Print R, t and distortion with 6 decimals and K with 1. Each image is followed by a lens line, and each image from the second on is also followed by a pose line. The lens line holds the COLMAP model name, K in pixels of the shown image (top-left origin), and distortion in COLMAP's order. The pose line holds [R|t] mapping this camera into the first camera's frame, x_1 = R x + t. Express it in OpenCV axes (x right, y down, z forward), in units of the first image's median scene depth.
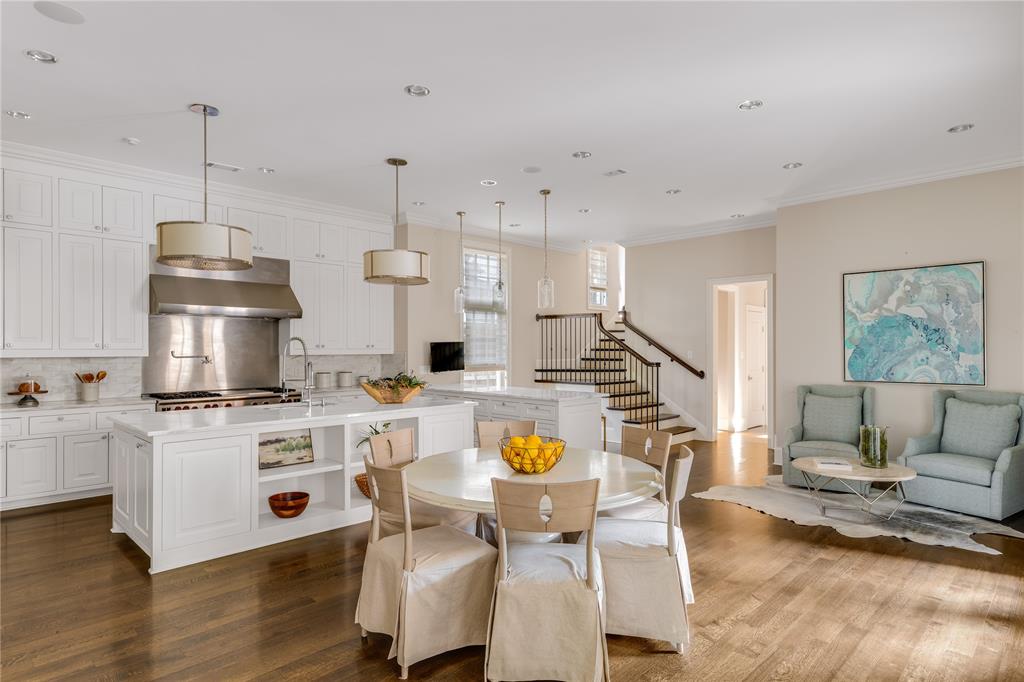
lens RADIAL K [[560.5, 0, 504.6], [0, 560.5, 343.7], [0, 0, 1]] dist [0.009392, -0.001724]
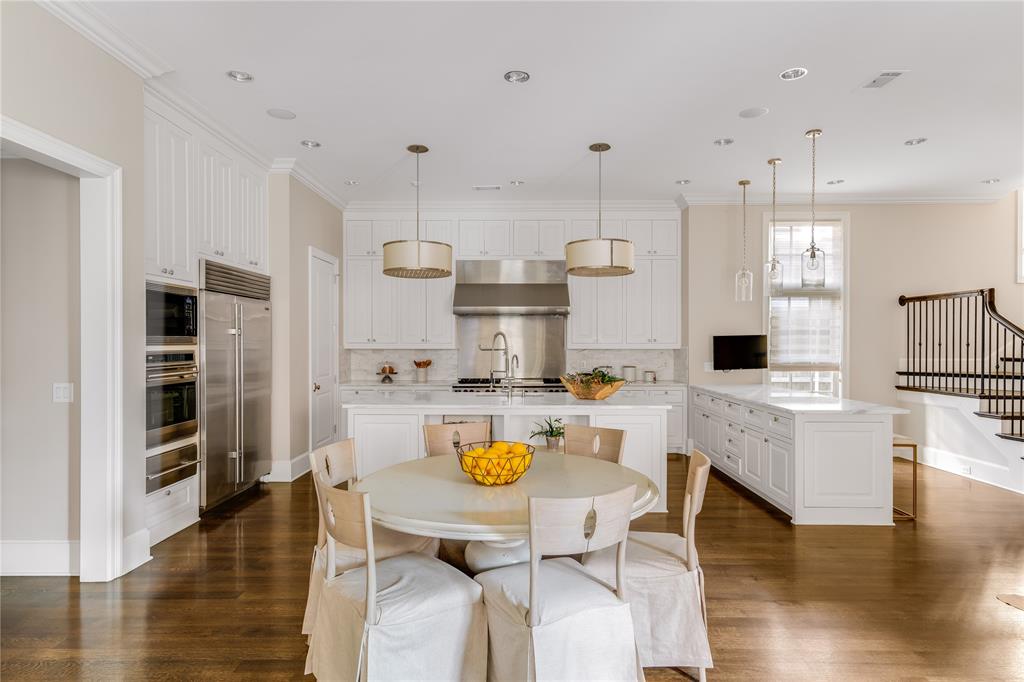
lens RADIAL K [[526.6, 0, 513.6], [0, 526.6, 350.9], [0, 0, 1]] dist [0.004298, -0.001284]
pose [[0.701134, 0.008996, -0.712973, 0.216812], [0.005145, 0.999831, 0.017675, 0.004378], [0.713011, -0.016061, 0.700969, 0.174332]]
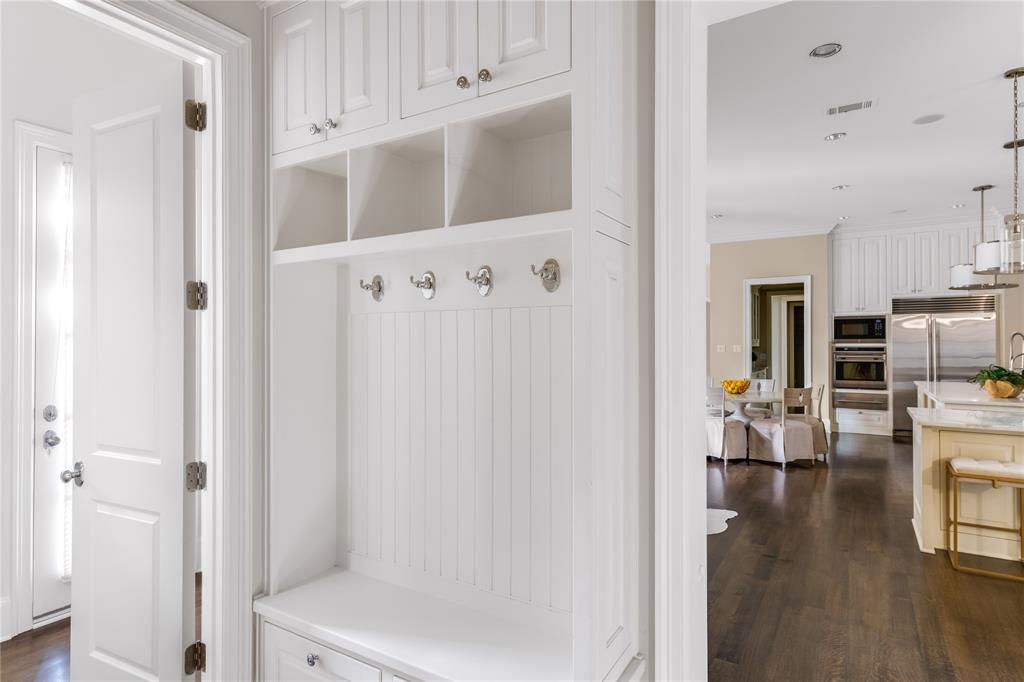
lens RADIAL K [[560.5, 0, 513.2], [0, 560.5, 346.9], [0, 0, 1]] dist [0.009392, -0.001724]
pose [[-0.972575, 0.037947, -0.229471, 0.544945], [0.036892, 0.999280, 0.008889, -0.020980], [0.229643, 0.000180, -0.973275, 1.143422]]
